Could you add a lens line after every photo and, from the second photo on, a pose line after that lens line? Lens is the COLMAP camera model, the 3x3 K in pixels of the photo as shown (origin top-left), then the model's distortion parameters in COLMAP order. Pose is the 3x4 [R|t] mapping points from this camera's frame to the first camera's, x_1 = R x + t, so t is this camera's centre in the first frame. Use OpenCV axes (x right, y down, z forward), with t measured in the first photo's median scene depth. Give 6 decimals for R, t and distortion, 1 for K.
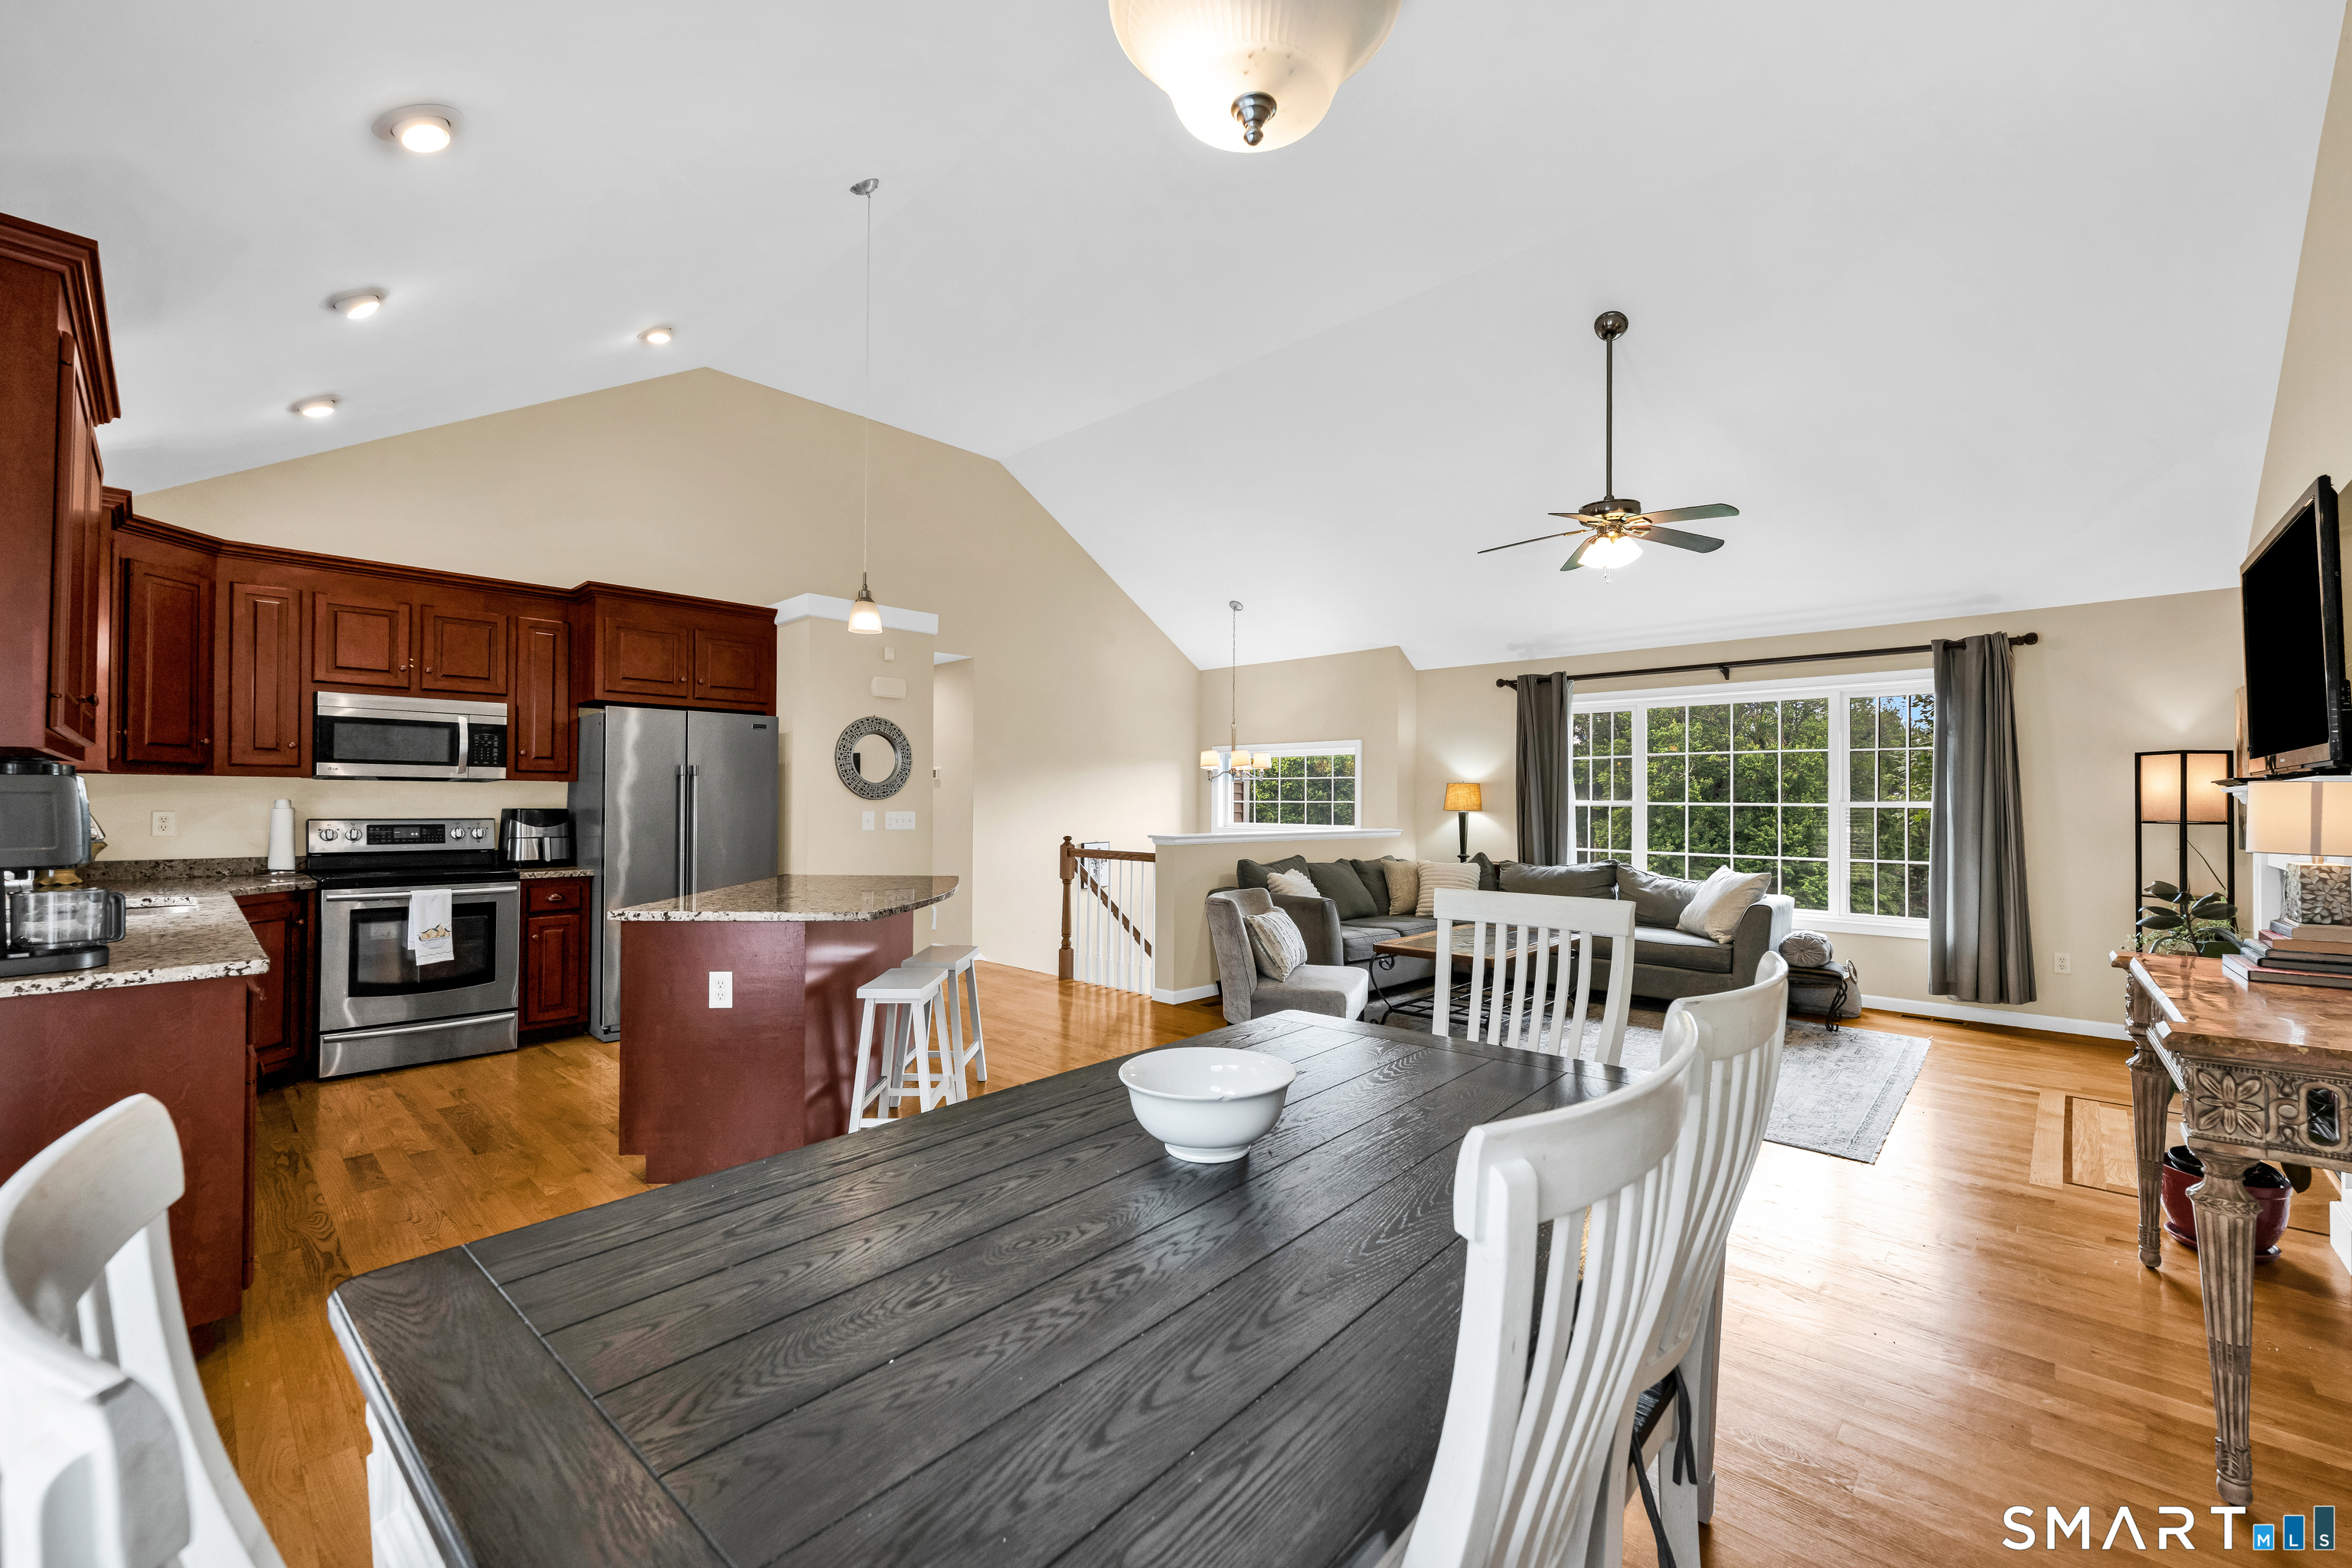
lens RADIAL K [[925.3, 0, 1167.6], [0, 925.3, 800.2], [0, 0, 1]] dist [-0.002806, -0.000401]
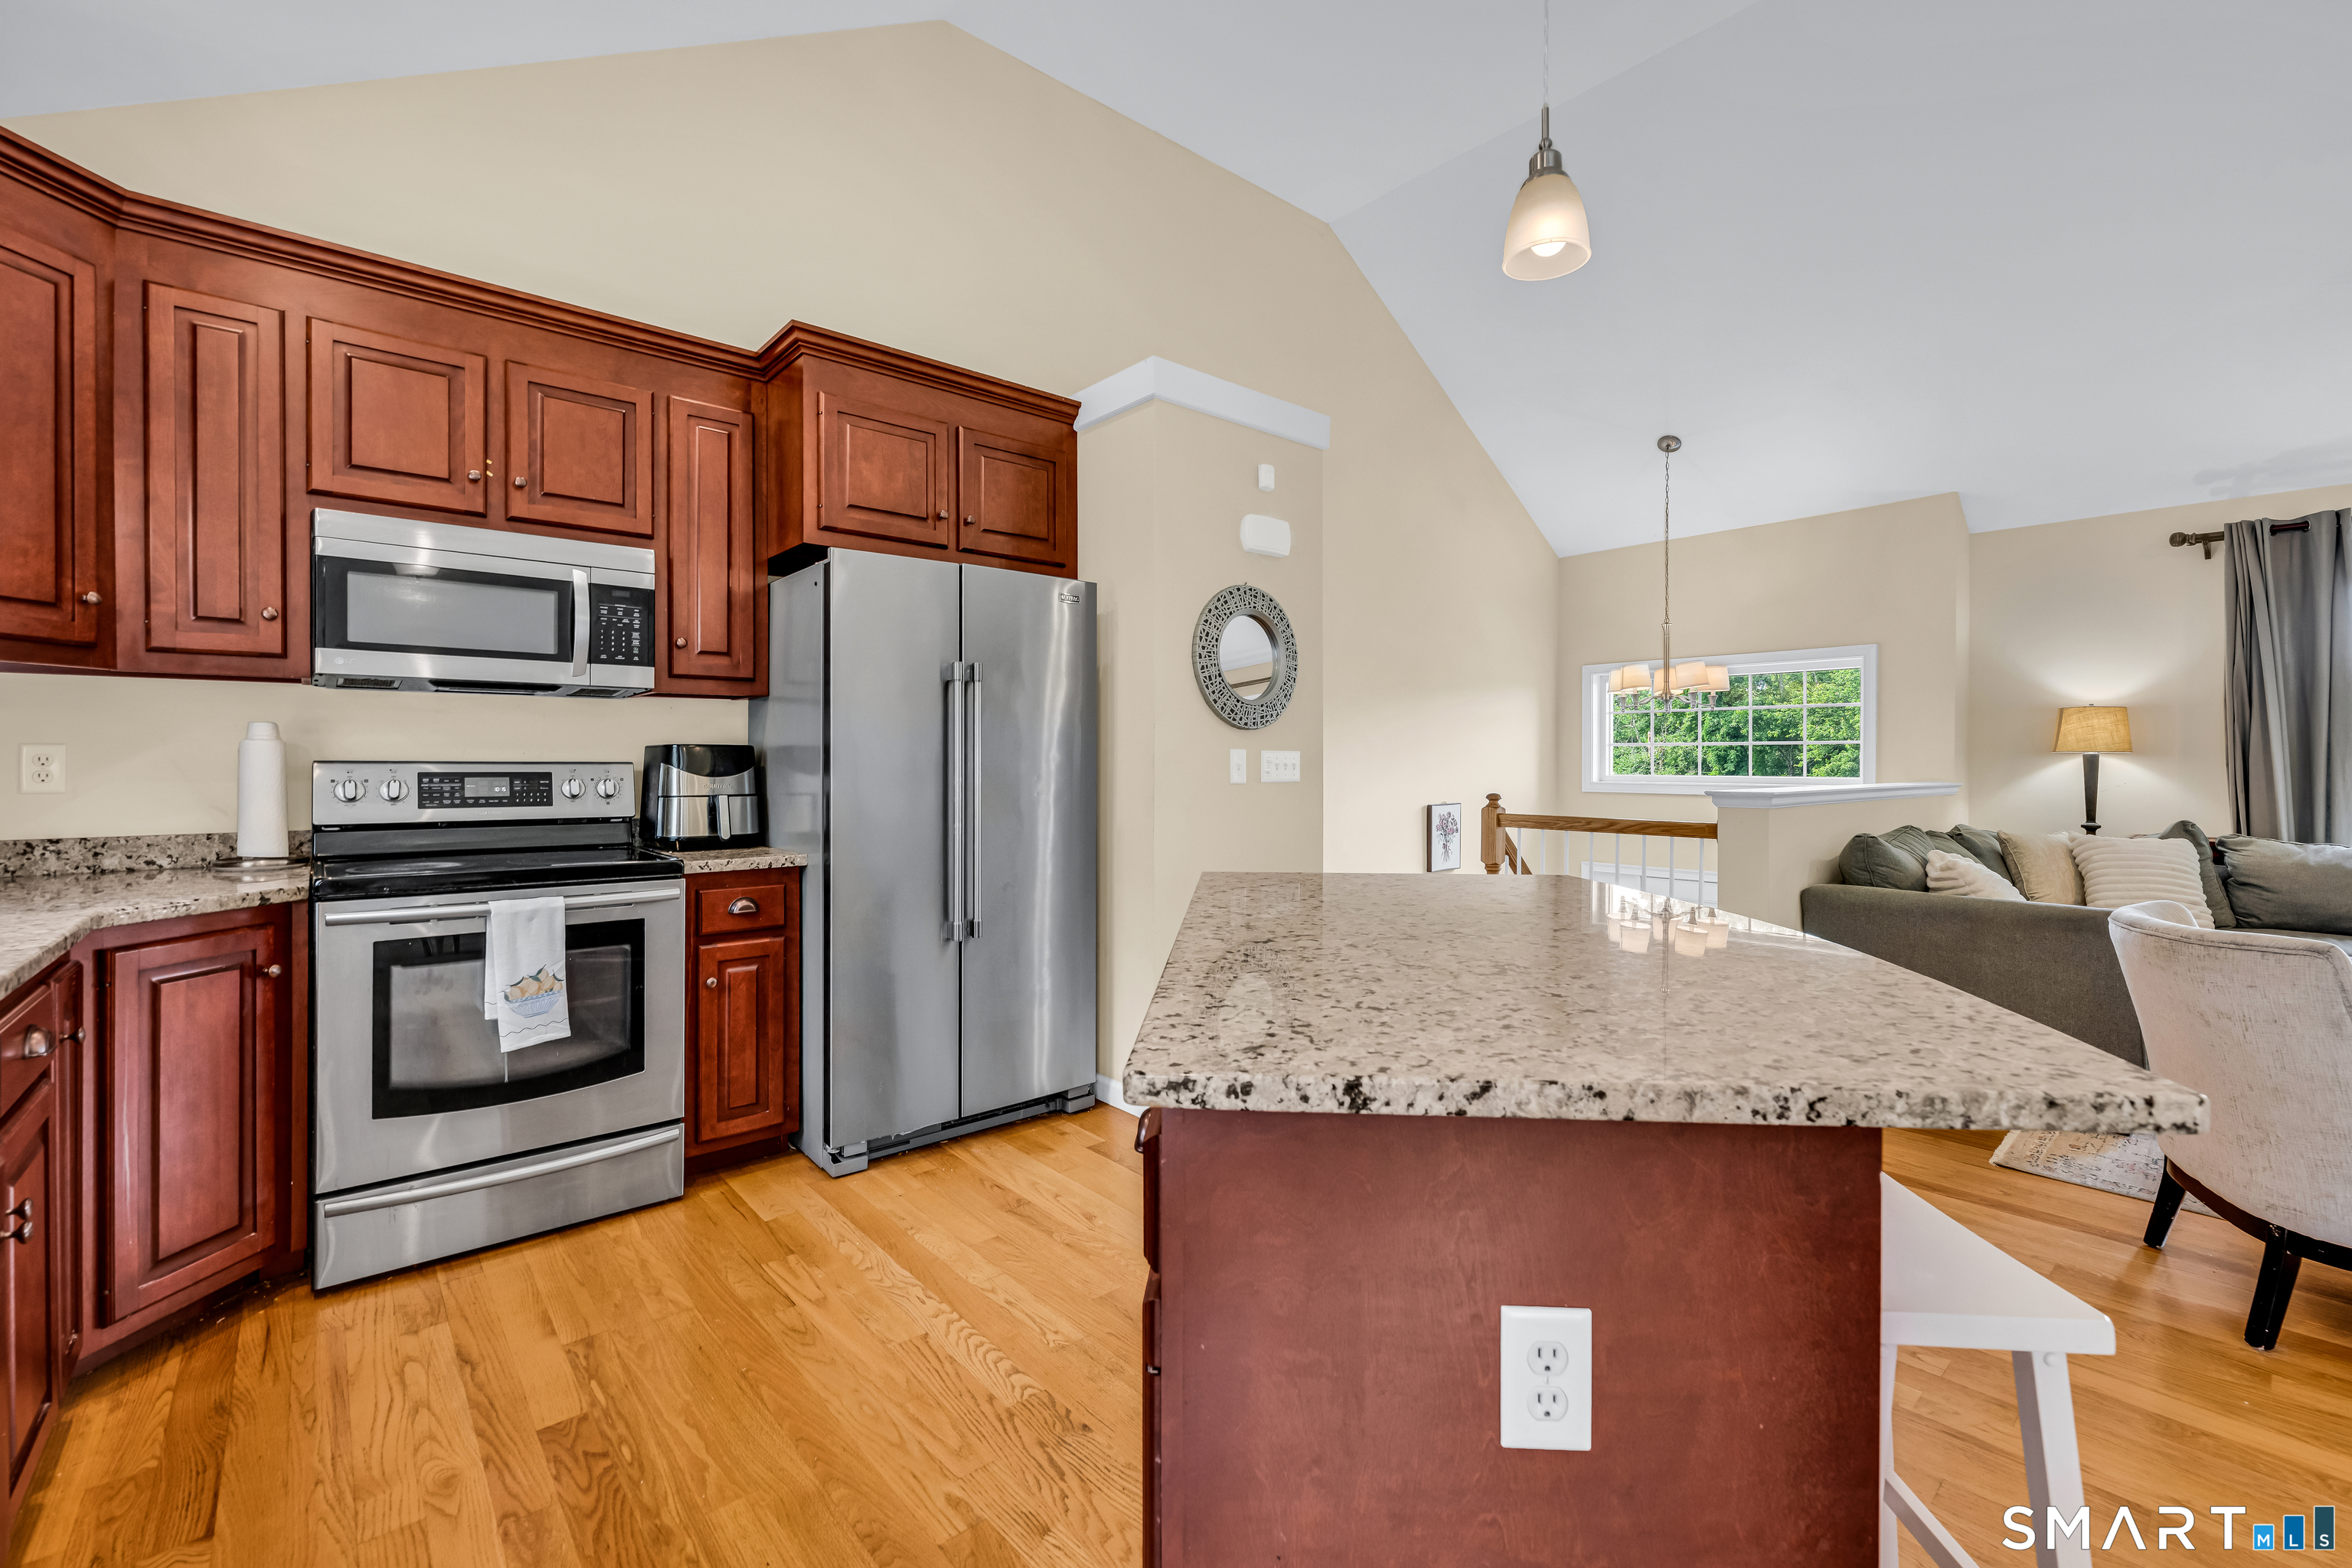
lens RADIAL K [[1006.6, 0, 1182.3], [0, 1006.6, 770.5], [0, 0, 1]] dist [-0.003786, -0.000534]
pose [[0.994208, -0.004122, -0.107389, -0.348020], [0.005398, 0.999918, 0.011591, 0.020666], [0.107333, -0.012103, 0.994149, 0.449686]]
